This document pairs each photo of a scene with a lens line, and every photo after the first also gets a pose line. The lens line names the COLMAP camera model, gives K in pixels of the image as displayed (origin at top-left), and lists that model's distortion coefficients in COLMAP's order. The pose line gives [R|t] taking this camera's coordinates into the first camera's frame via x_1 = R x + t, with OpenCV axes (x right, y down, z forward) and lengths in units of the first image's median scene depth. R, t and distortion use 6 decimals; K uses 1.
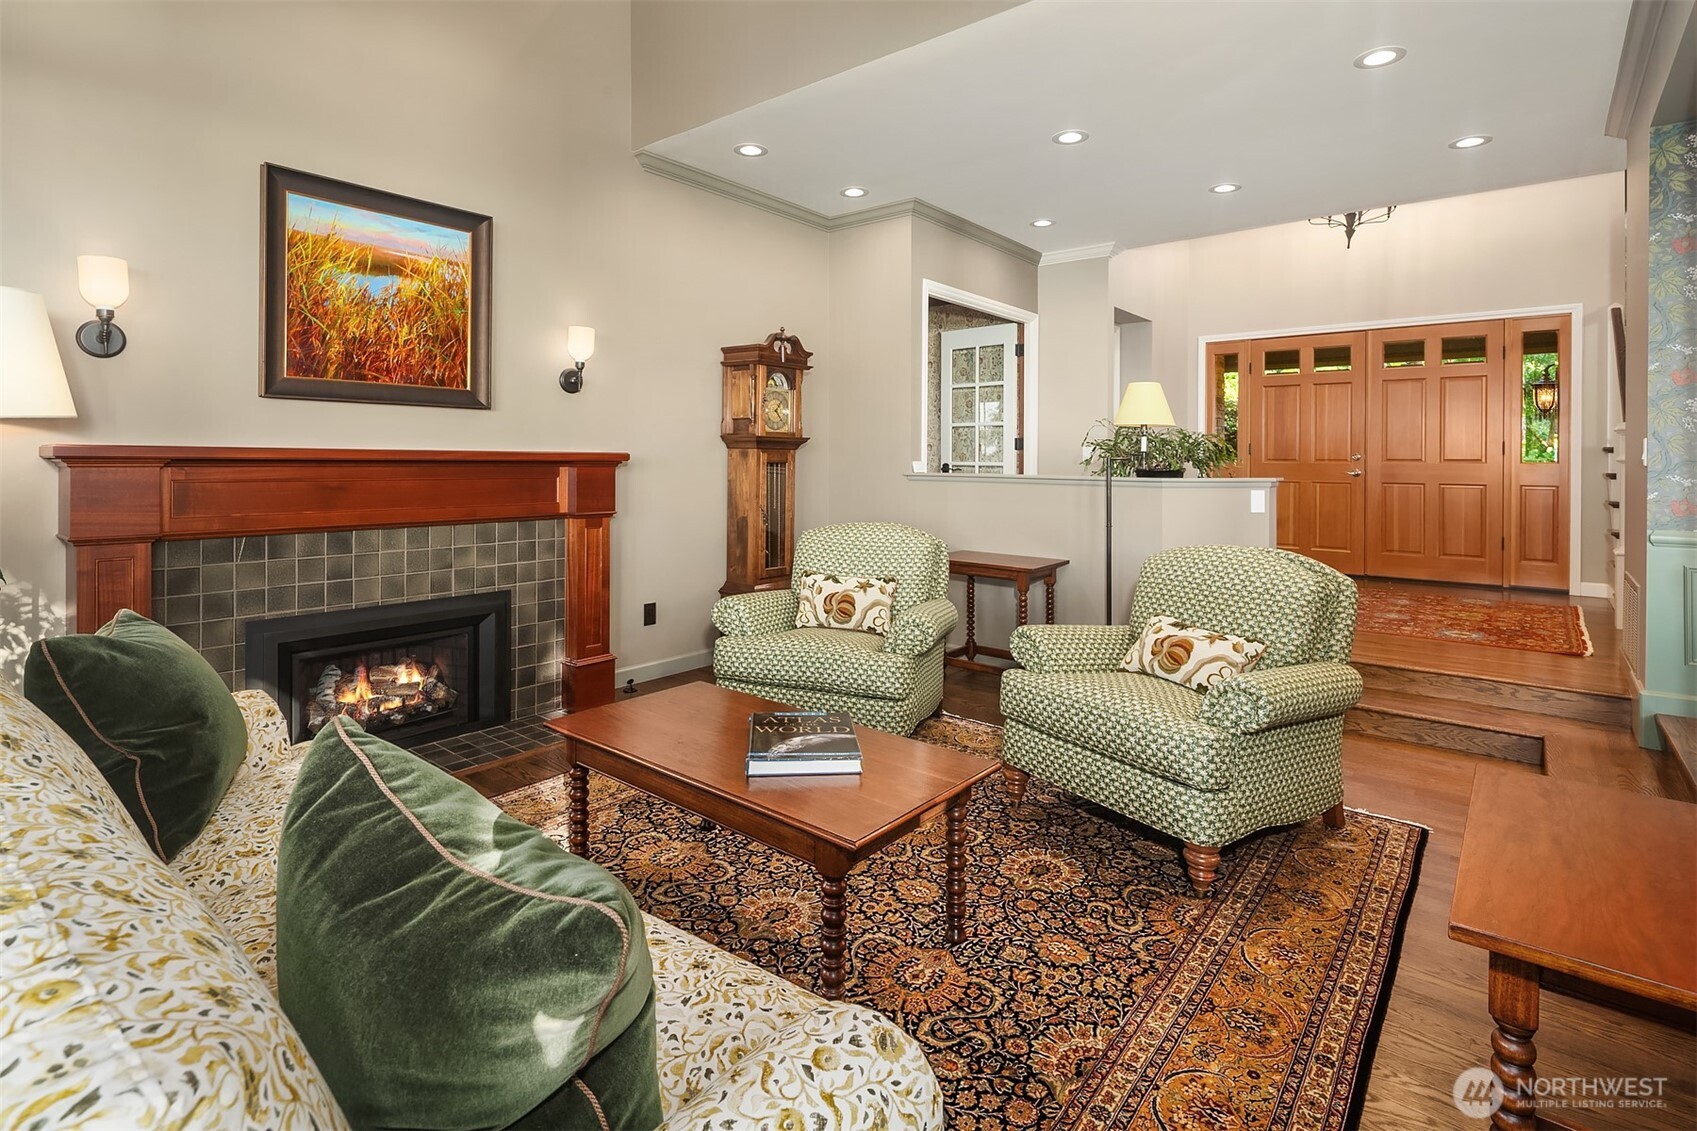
lens RADIAL K [[823.3, 0, 853.9], [0, 823.3, 531.0], [0, 0, 1]] dist [0.001289, -0.001025]
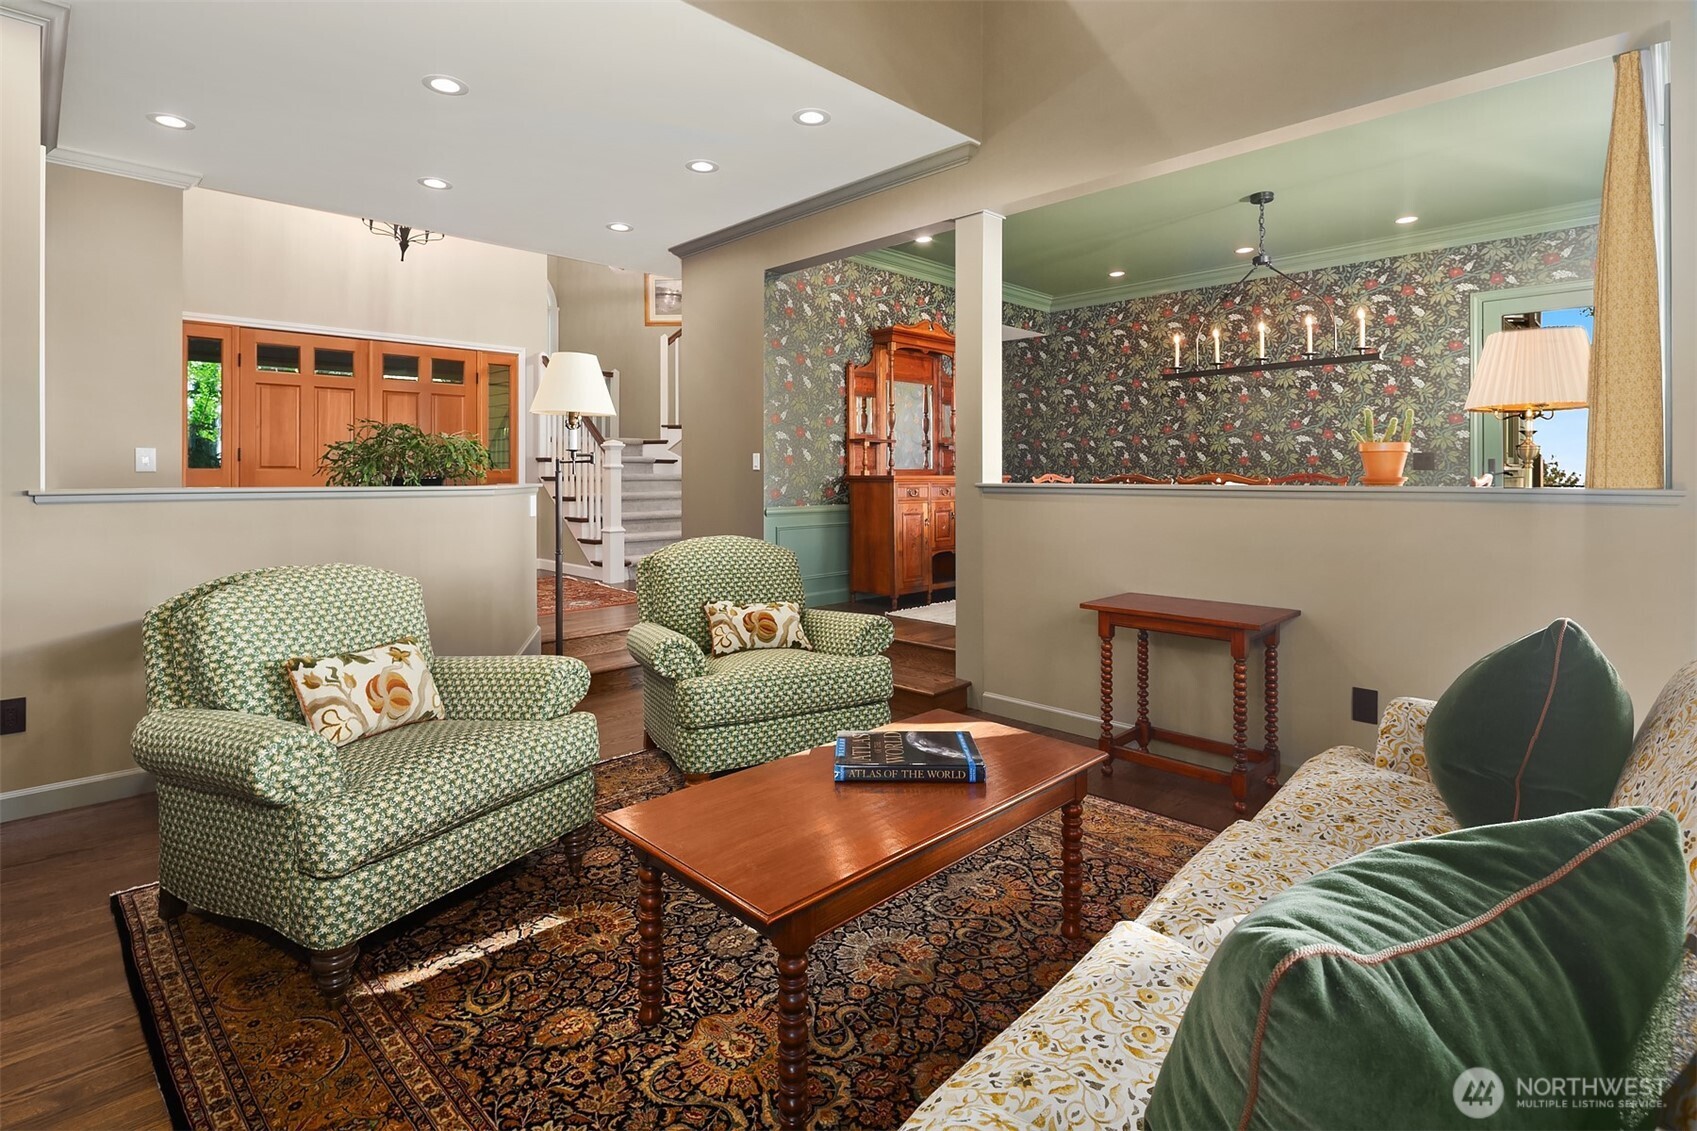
lens RADIAL K [[823.3, 0, 853.9], [0, 823.3, 531.0], [0, 0, 1]] dist [0.001289, -0.001025]
pose [[0.095181, -0.079636, 0.992270, -0.811826], [0.089515, 0.993441, 0.071143, -0.065359], [-0.991427, 0.082051, 0.101685, 0.755558]]
